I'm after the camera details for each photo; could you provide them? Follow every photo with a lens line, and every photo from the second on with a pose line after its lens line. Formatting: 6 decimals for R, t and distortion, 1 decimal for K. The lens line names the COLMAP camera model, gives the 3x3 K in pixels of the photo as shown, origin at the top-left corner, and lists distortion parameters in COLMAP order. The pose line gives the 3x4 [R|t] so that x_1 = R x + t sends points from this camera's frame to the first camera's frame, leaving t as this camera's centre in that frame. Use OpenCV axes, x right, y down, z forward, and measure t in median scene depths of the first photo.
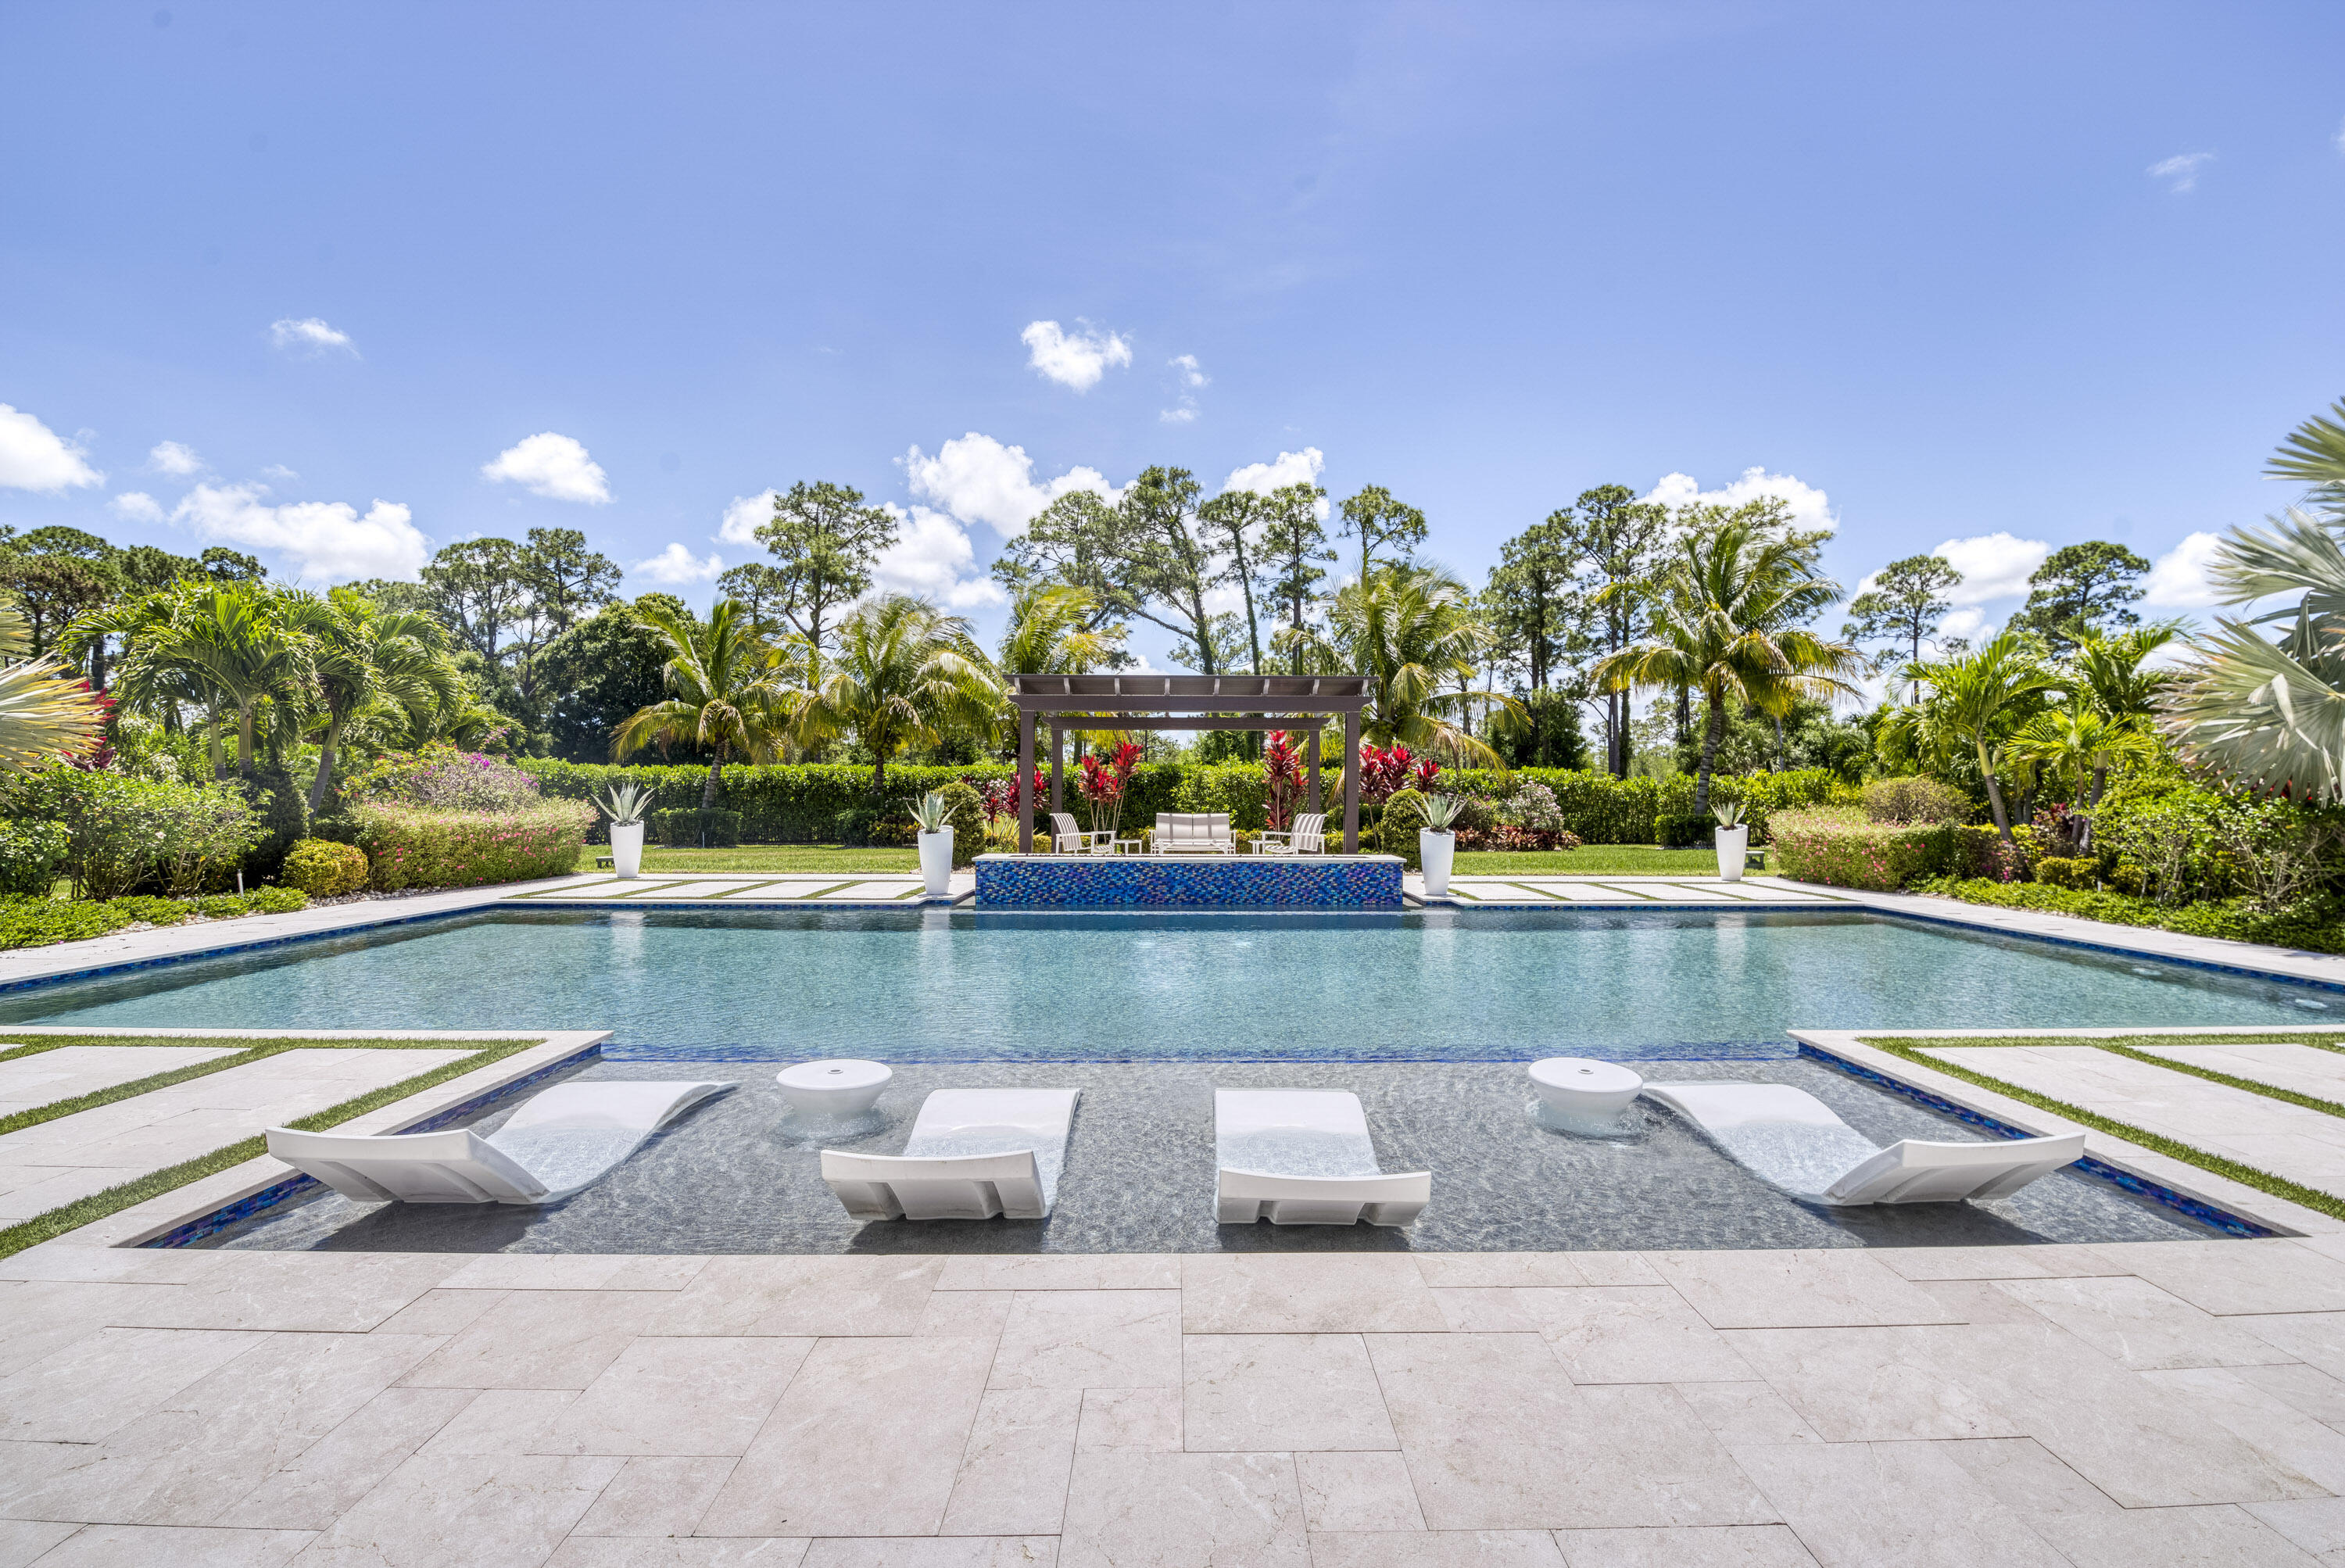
lens RADIAL K [[1006.0, 0, 1197.1], [0, 1006.0, 800.7], [0, 0, 1]] dist [-0.001576, -0.010598]
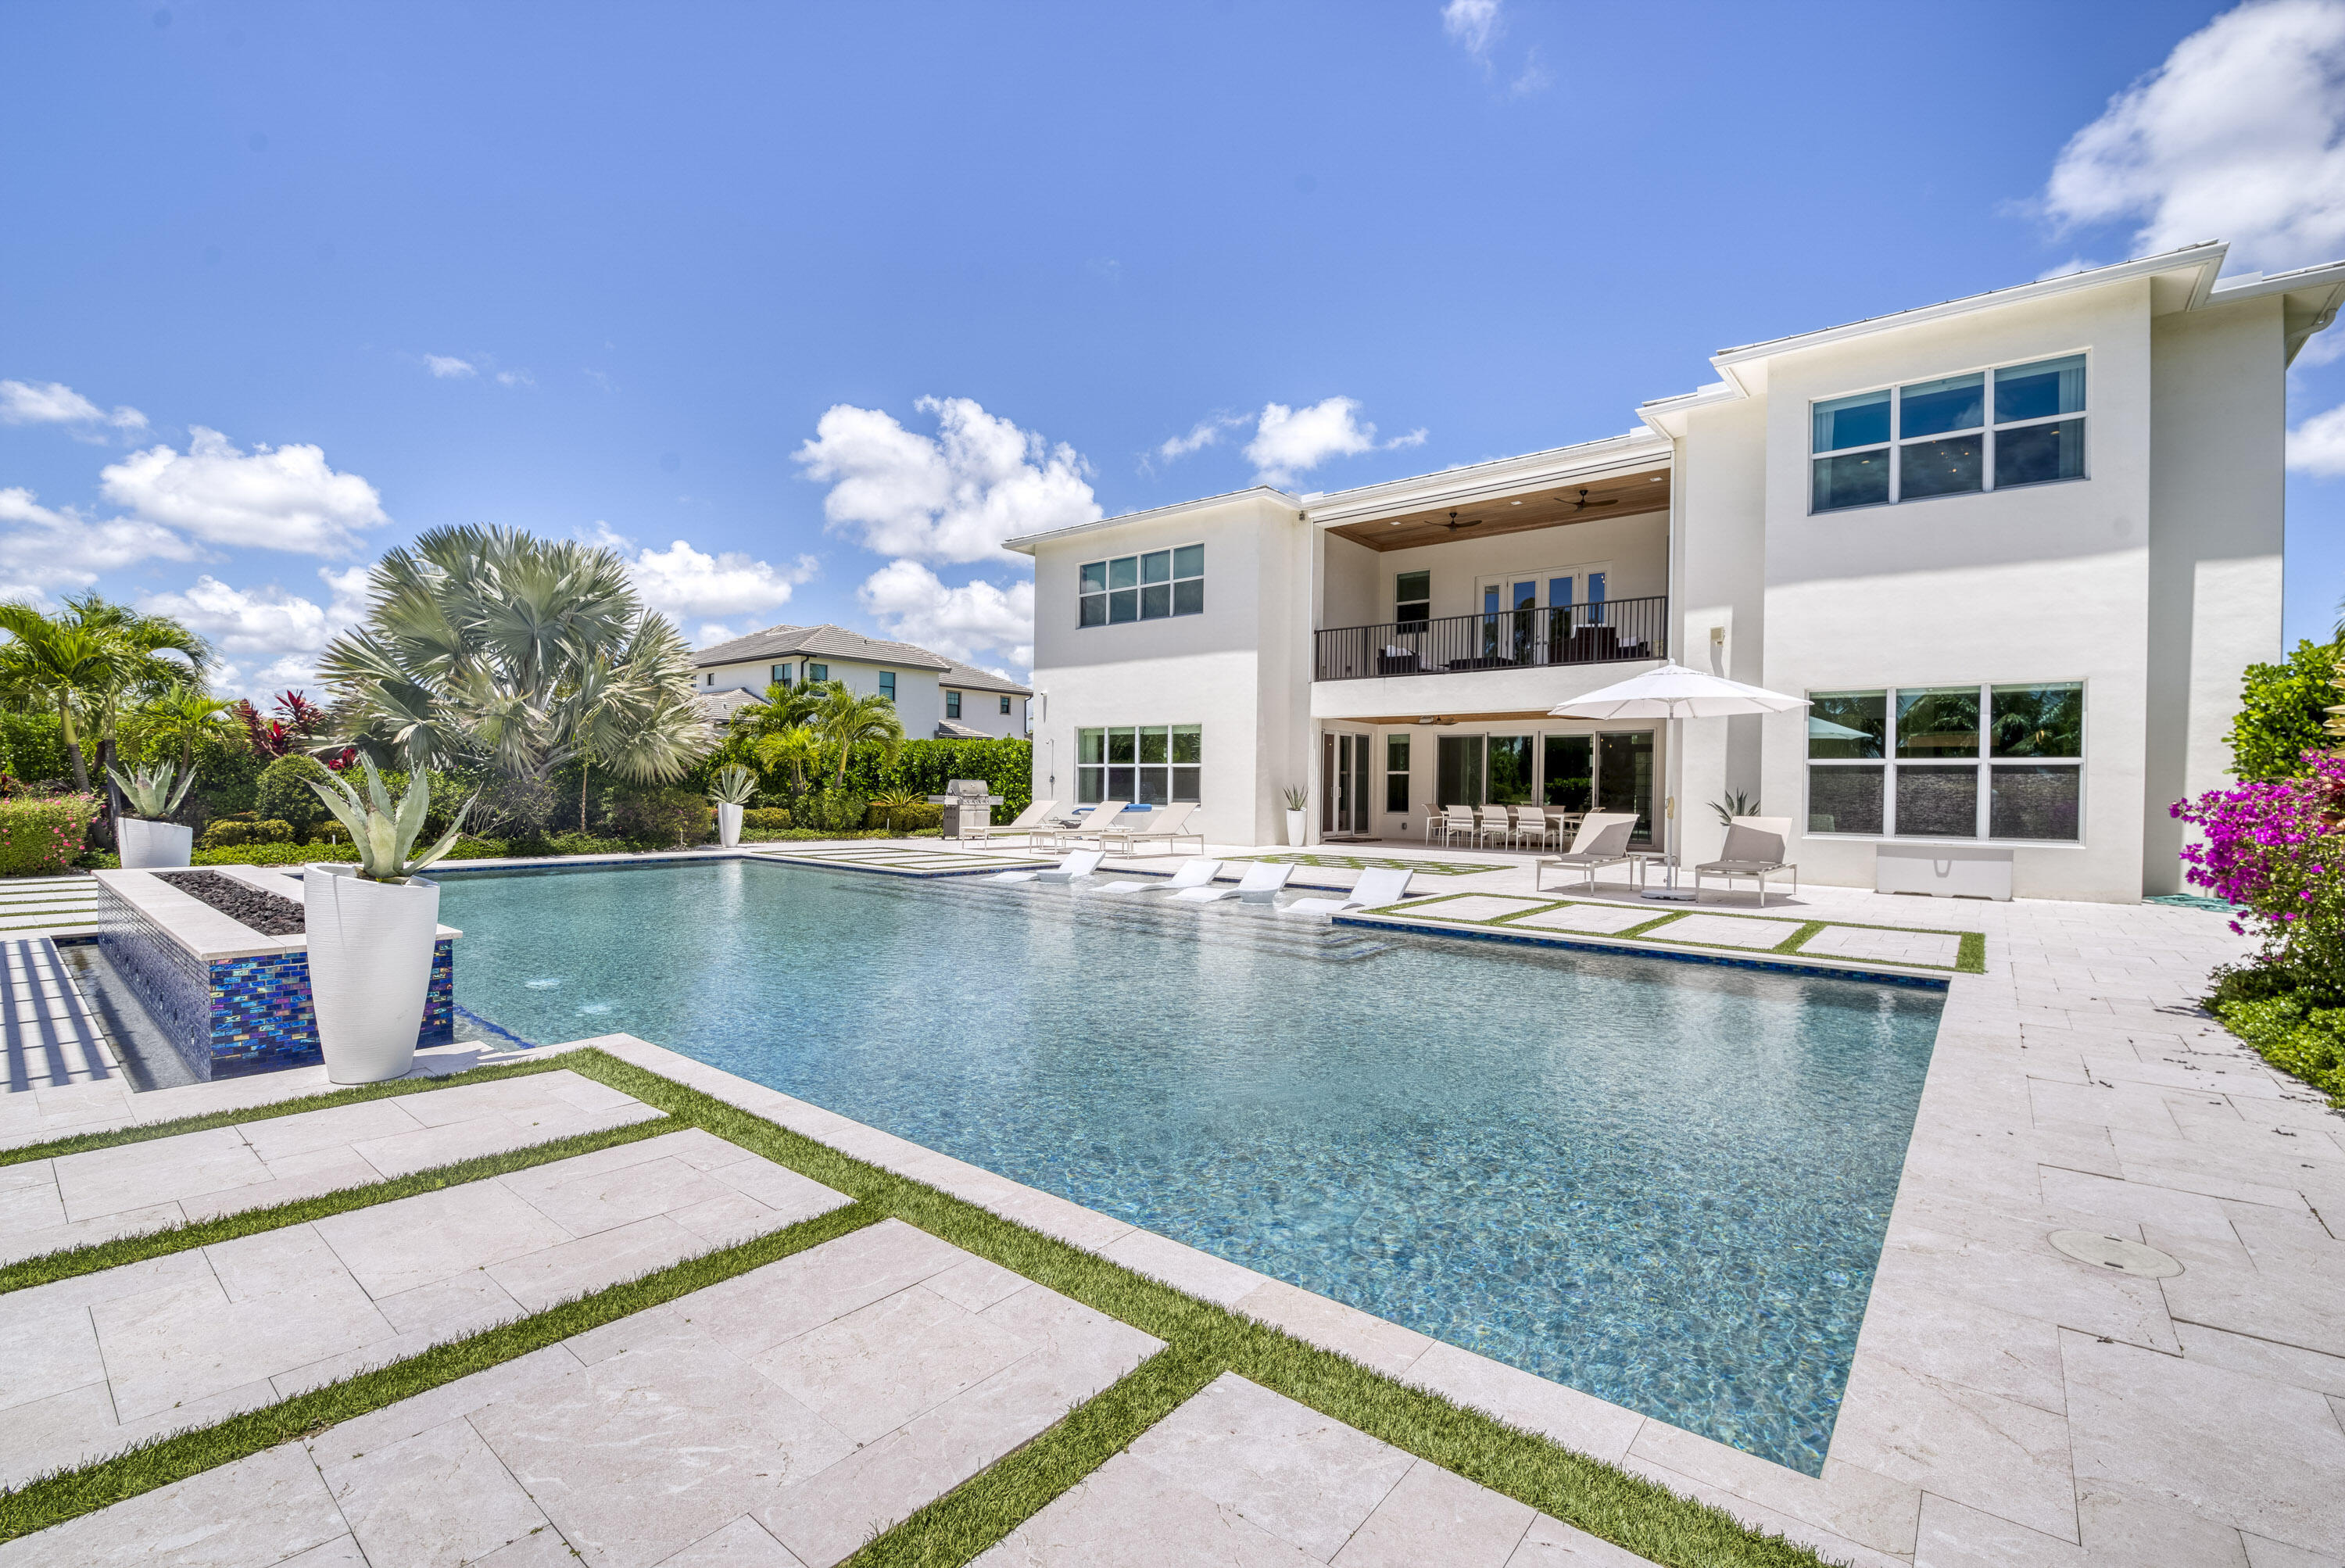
lens RADIAL K [[1006.0, 0, 1197.1], [0, 1006.0, 800.7], [0, 0, 1]] dist [-0.001576, -0.010598]
pose [[-0.767289, -0.023579, 0.640868, -0.182117], [-0.012219, 0.999680, 0.022151, -0.001287], [-0.641185, 0.009166, -0.767331, 0.298324]]
